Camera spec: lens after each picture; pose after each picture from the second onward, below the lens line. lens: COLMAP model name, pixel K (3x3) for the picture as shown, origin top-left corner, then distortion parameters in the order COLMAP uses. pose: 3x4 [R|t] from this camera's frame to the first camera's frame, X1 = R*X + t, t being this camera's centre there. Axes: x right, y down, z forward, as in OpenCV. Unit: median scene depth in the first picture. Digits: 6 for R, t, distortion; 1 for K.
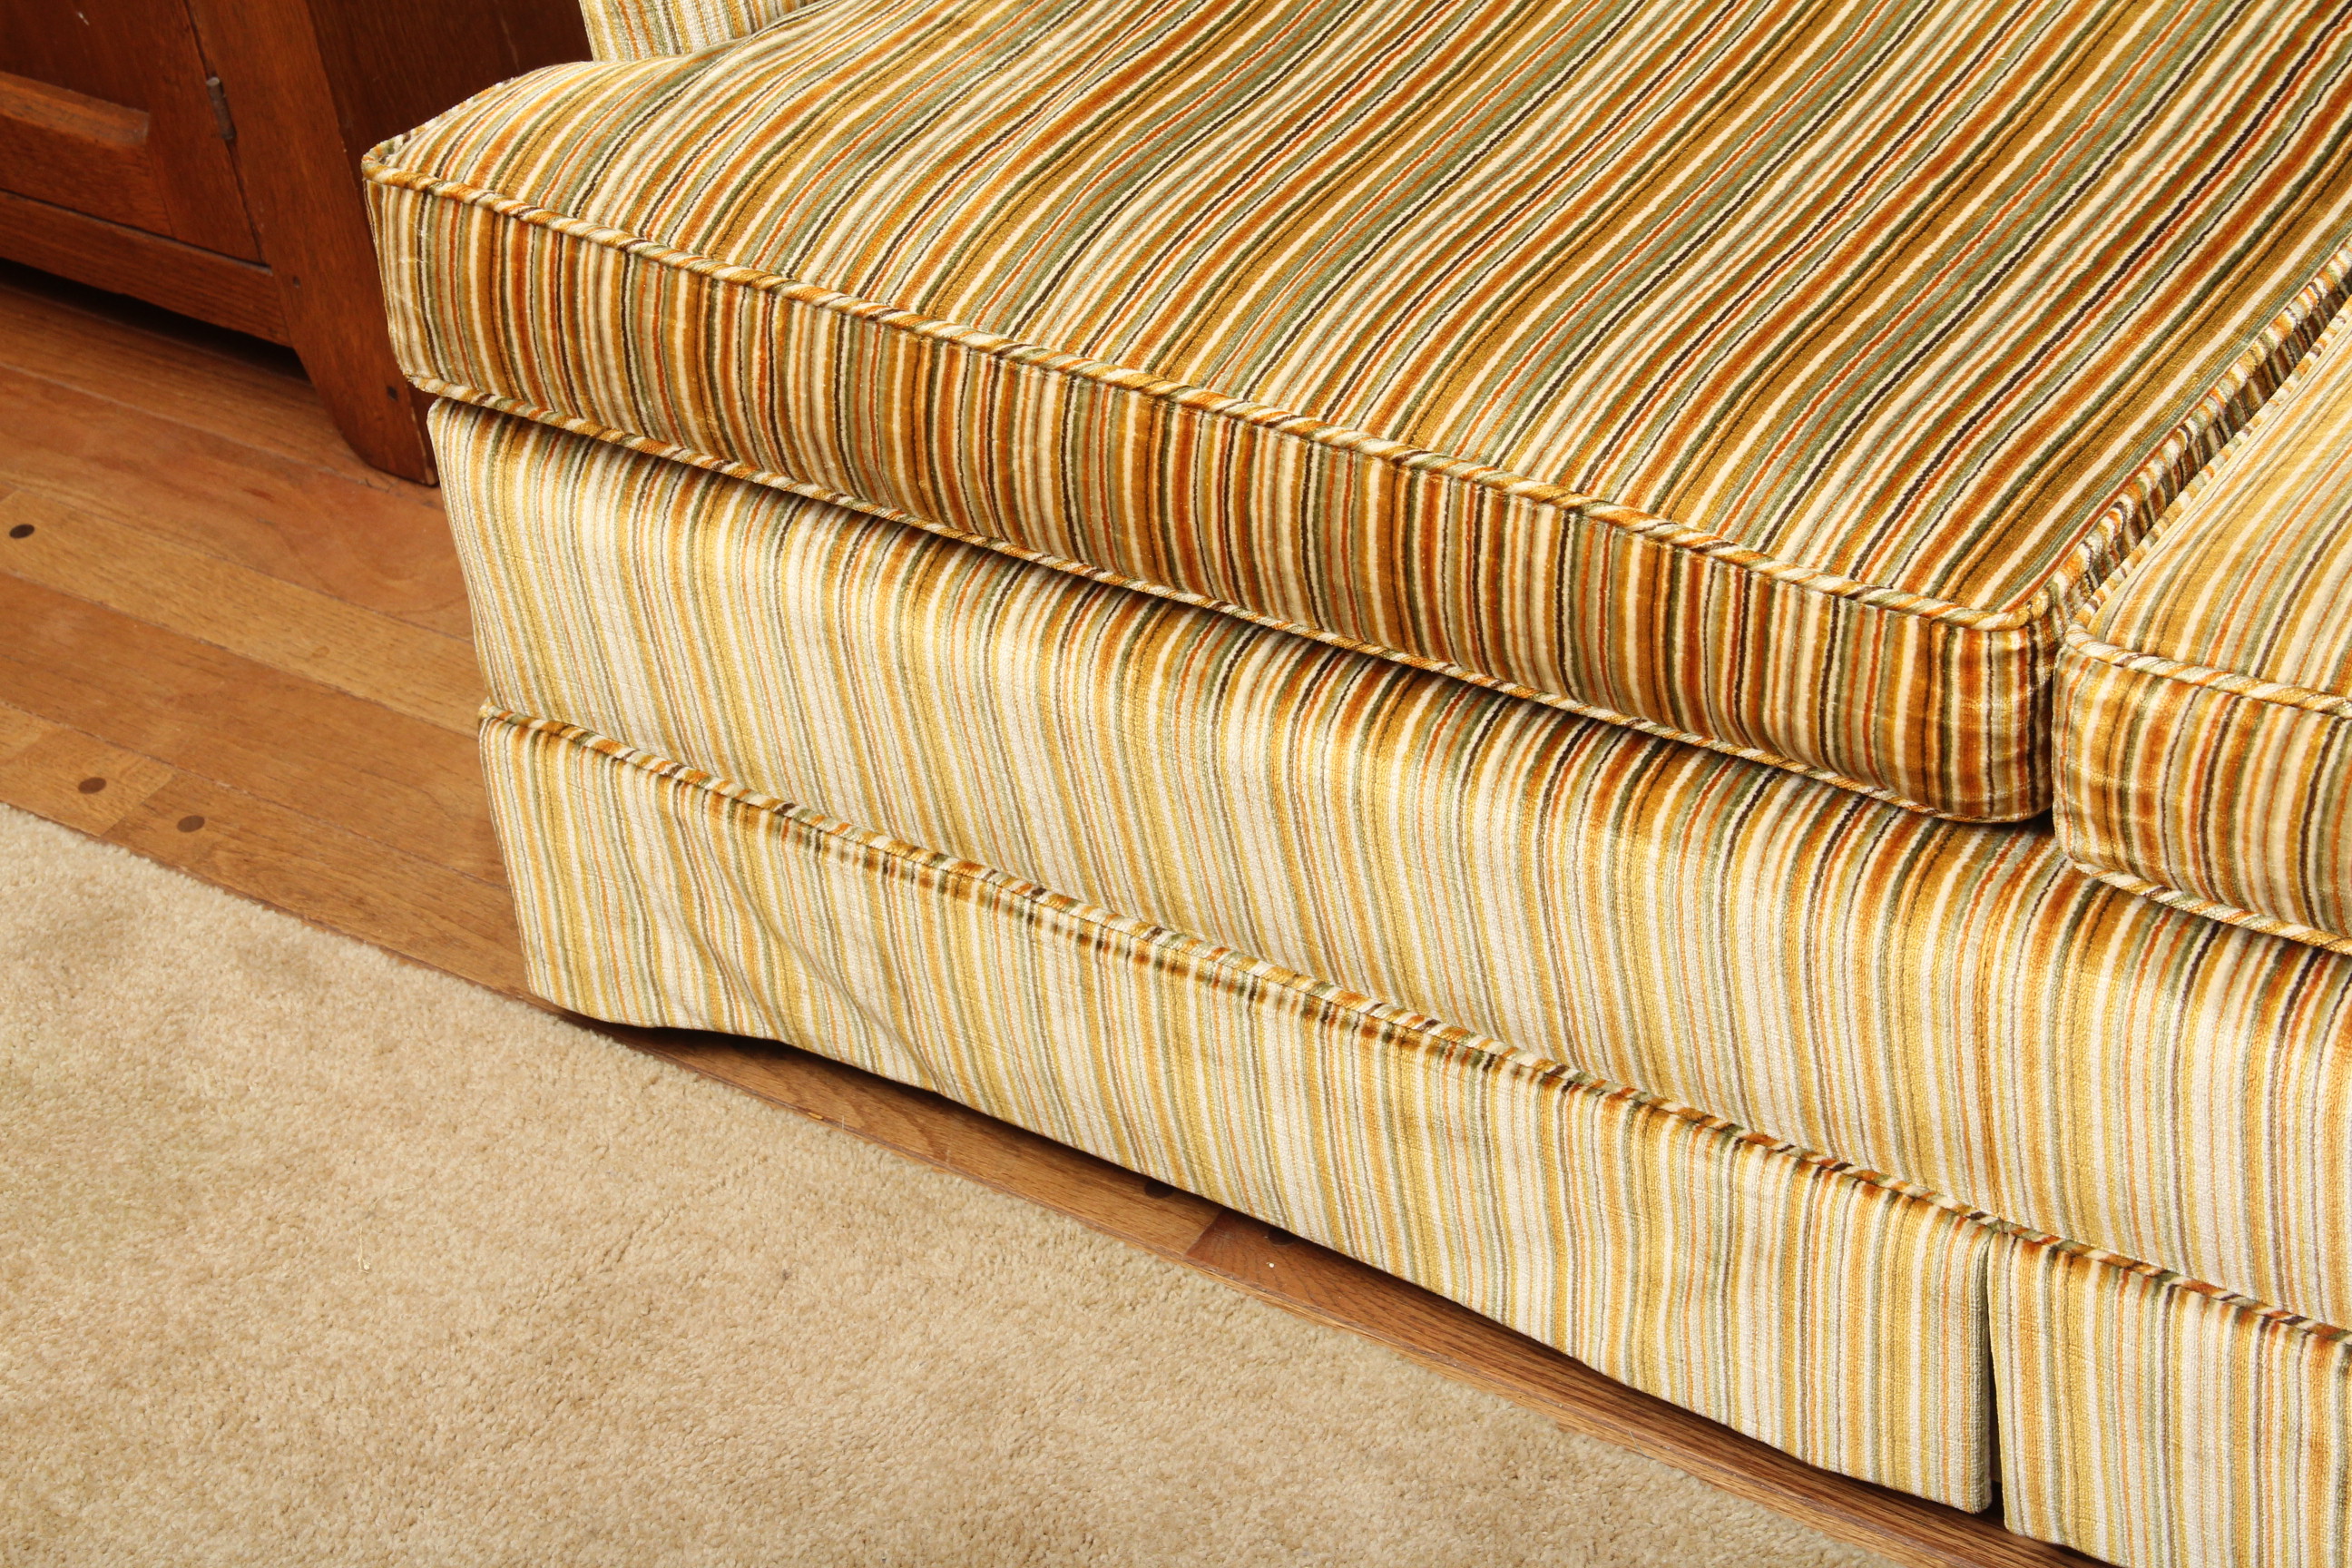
lens RADIAL K [[4990.8, 0, 1154.5], [0, 4990.8, 805.5], [0, 0, 1]] dist [0.310933, 0.000000]
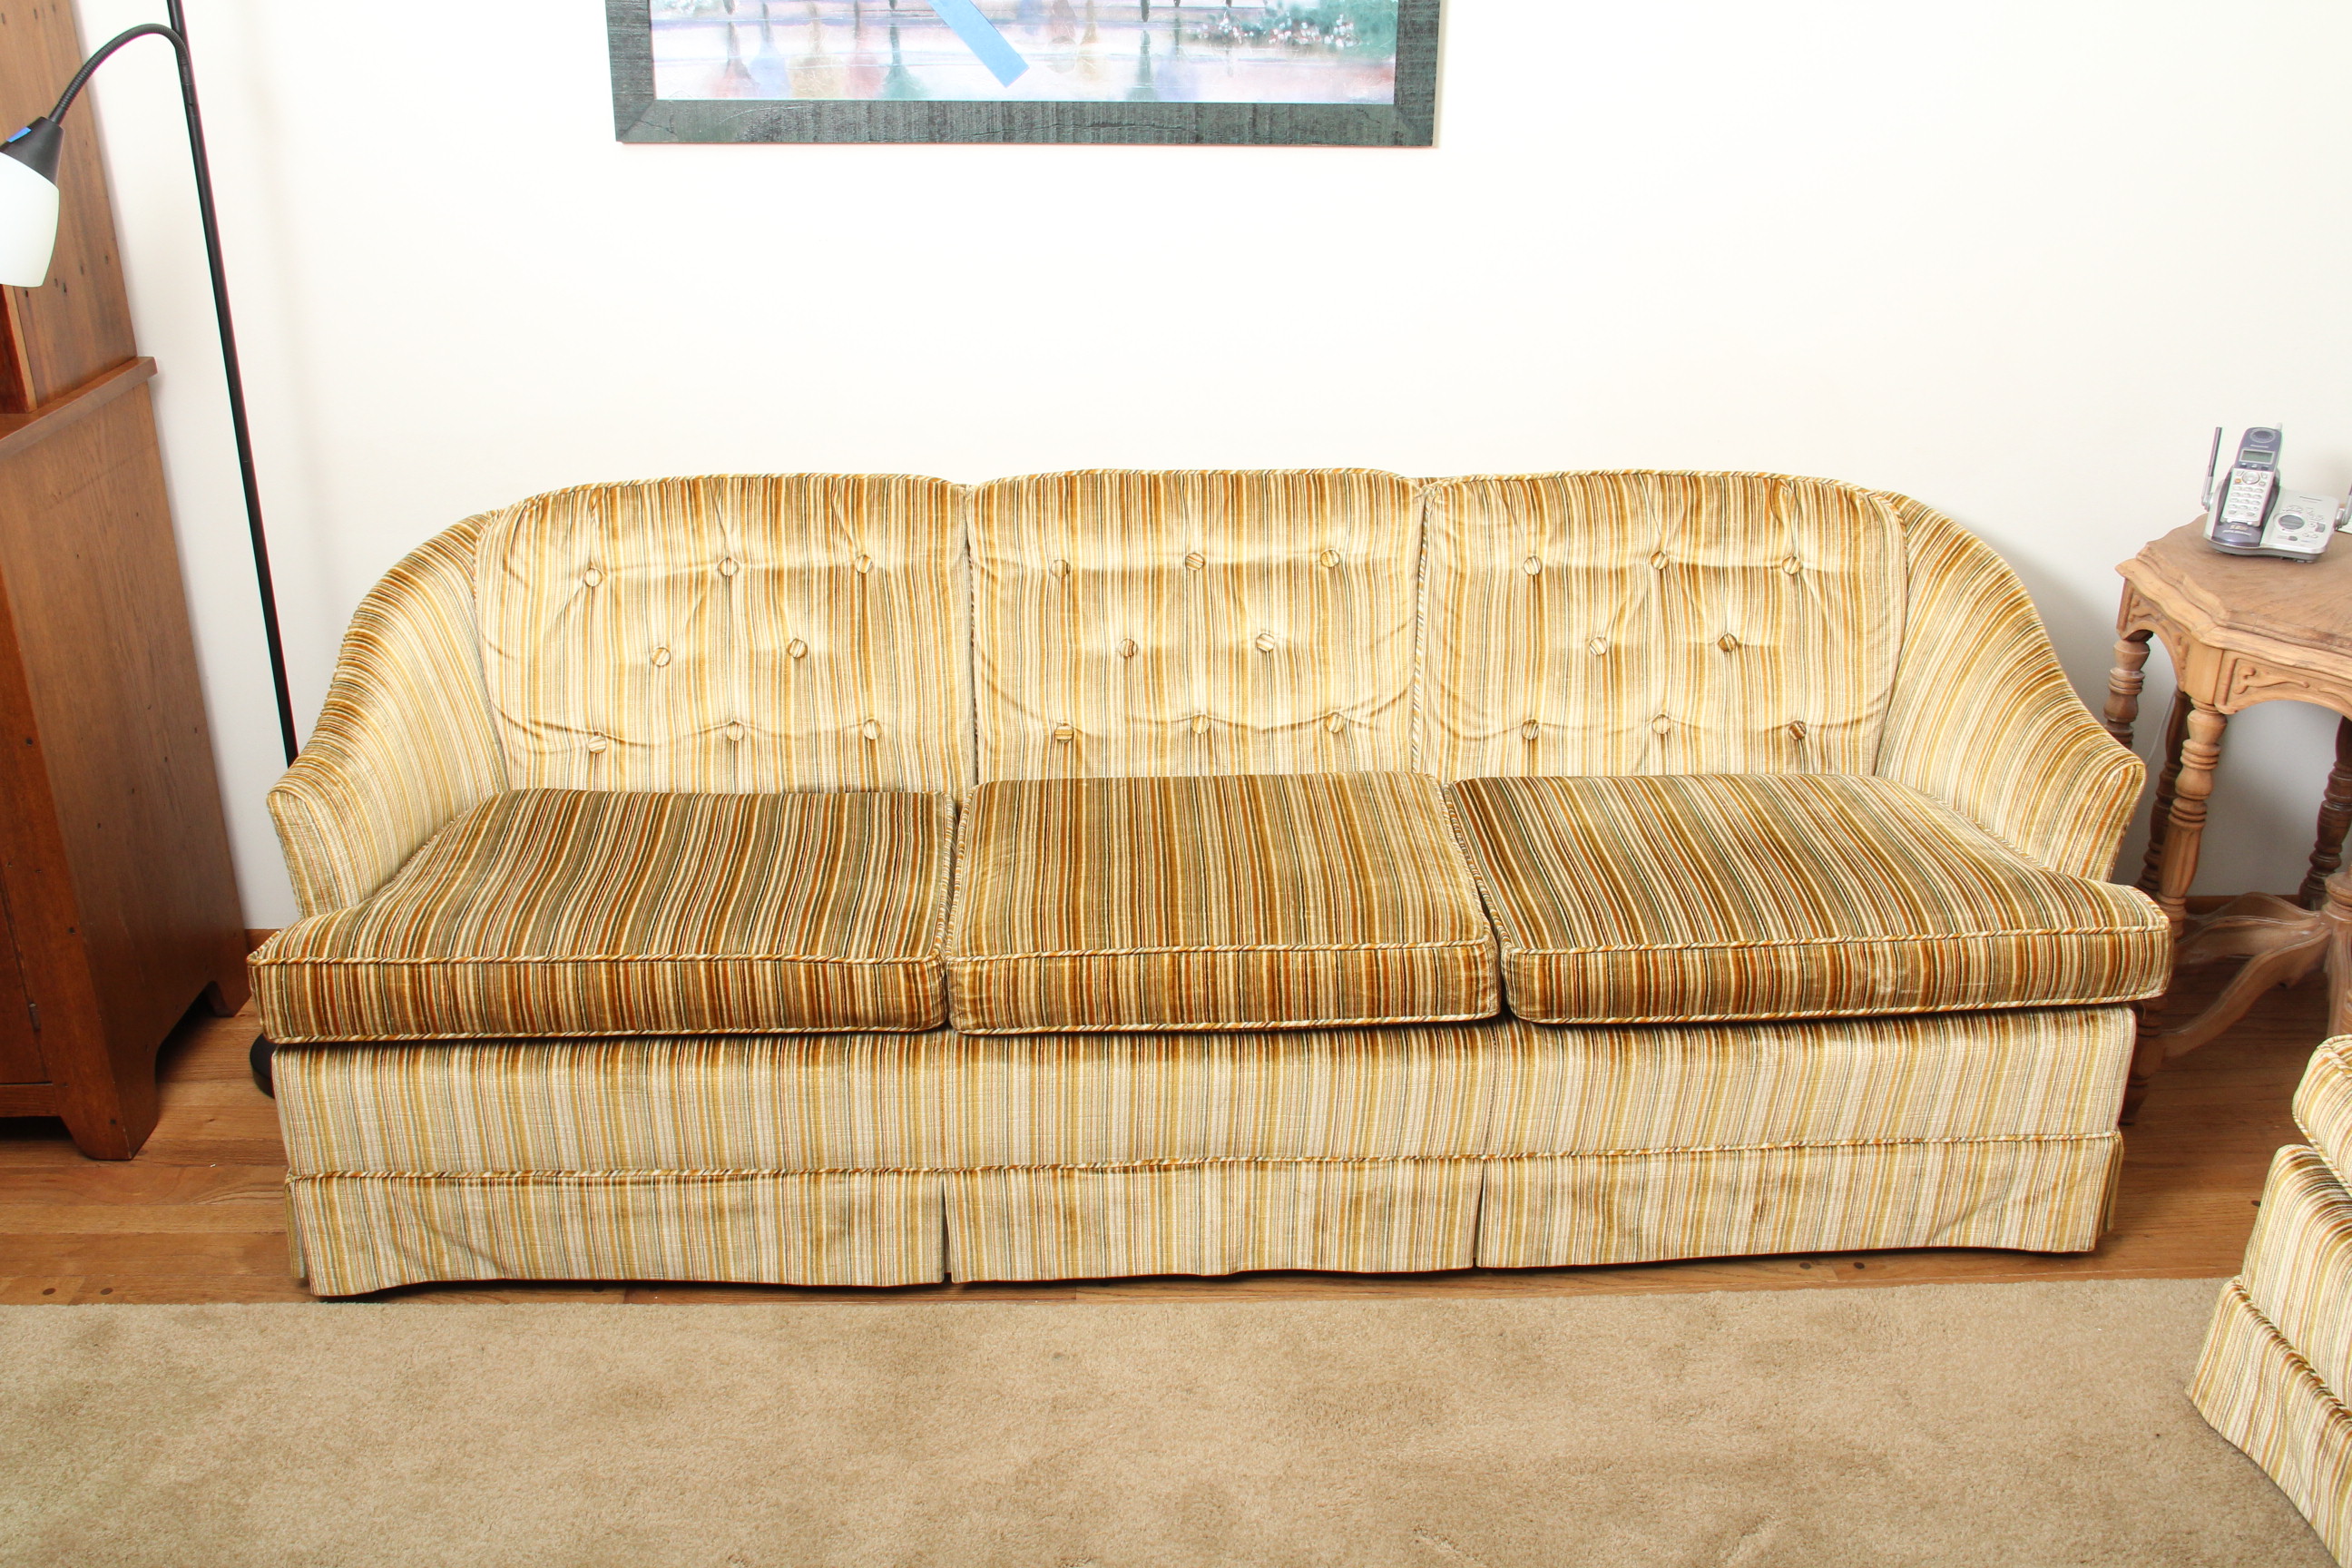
lens RADIAL K [[2270.6, 0, 1174.0], [0, 2270.6, 803.6], [0, 0, 1]] dist [-0.081882, 0.000000]
pose [[0.799756, -0.124868, 0.587195, -0.474594], [0.286824, 0.938745, -0.191026, 0.167621], [-0.527373, 0.321195, 0.786582, -0.214874]]
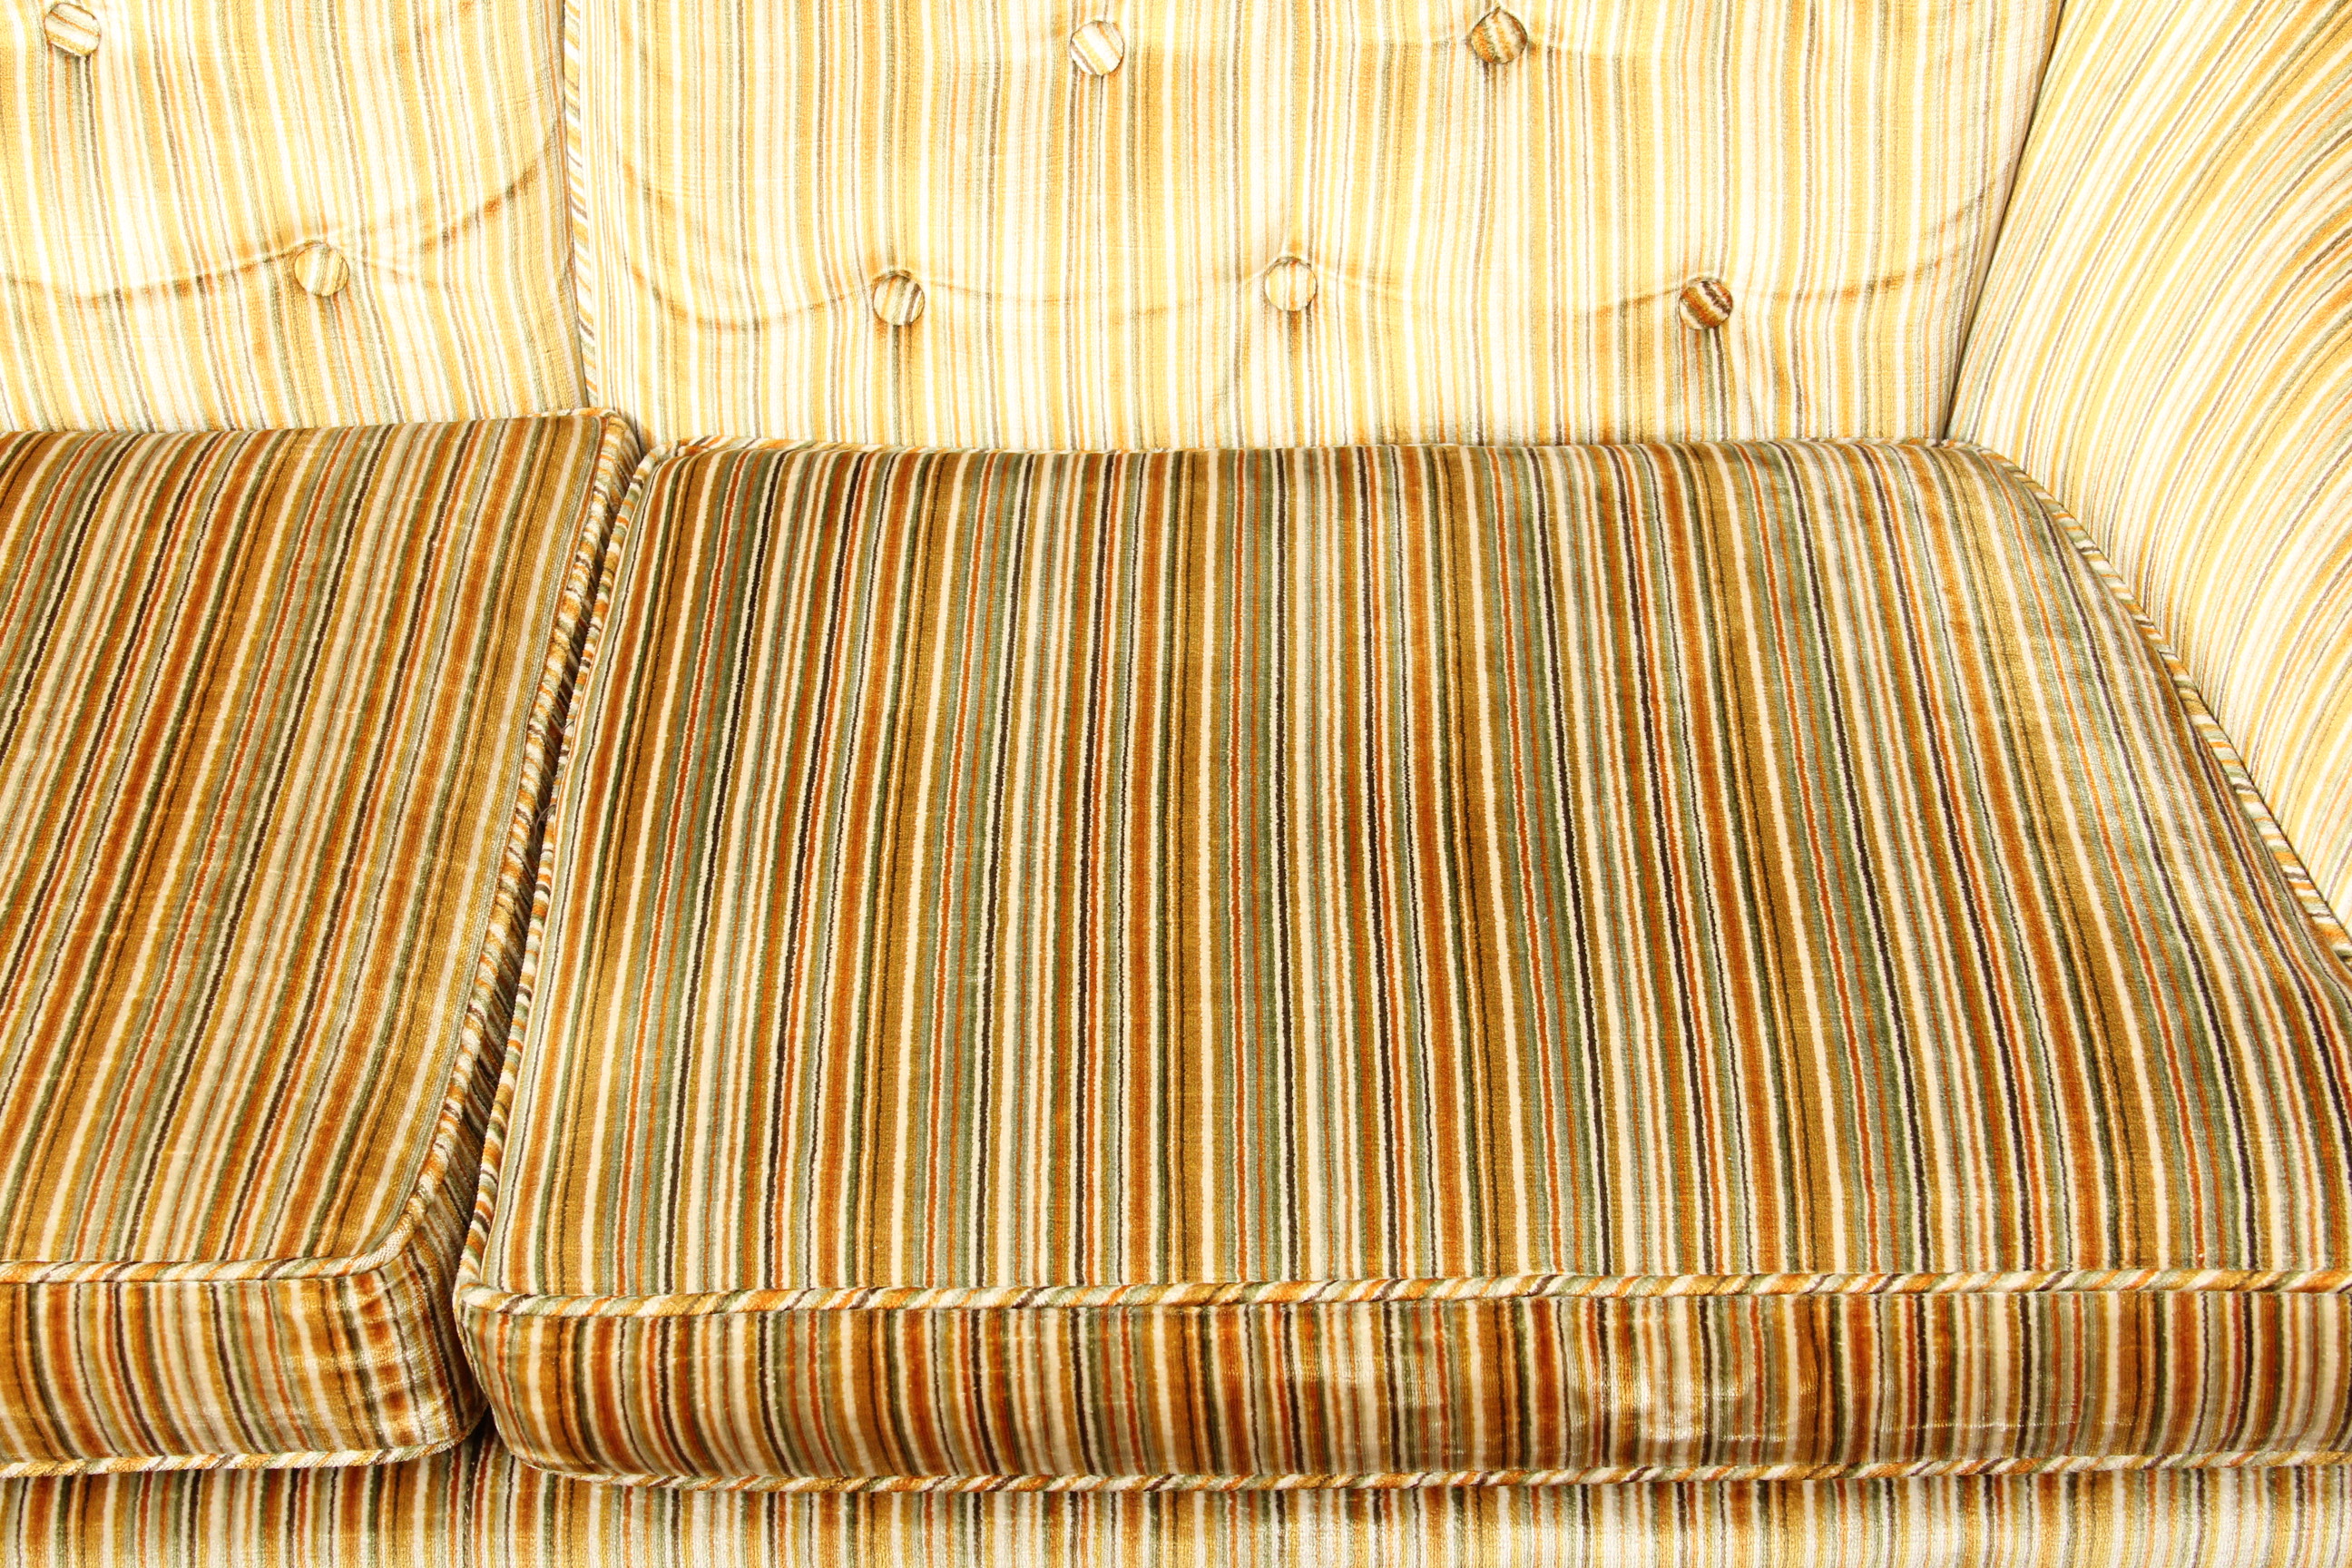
lens RADIAL K [[3740.0, 0, 1157.6], [0, 3740.0, 789.3], [0, 0, 1]] dist [0.176601, 0.000000]
pose [[0.836352, -0.290809, 0.464700, 0.229684], [0.273716, 0.955992, 0.105634, -0.065974], [-0.474969, 0.038849, 0.879145, 0.060995]]
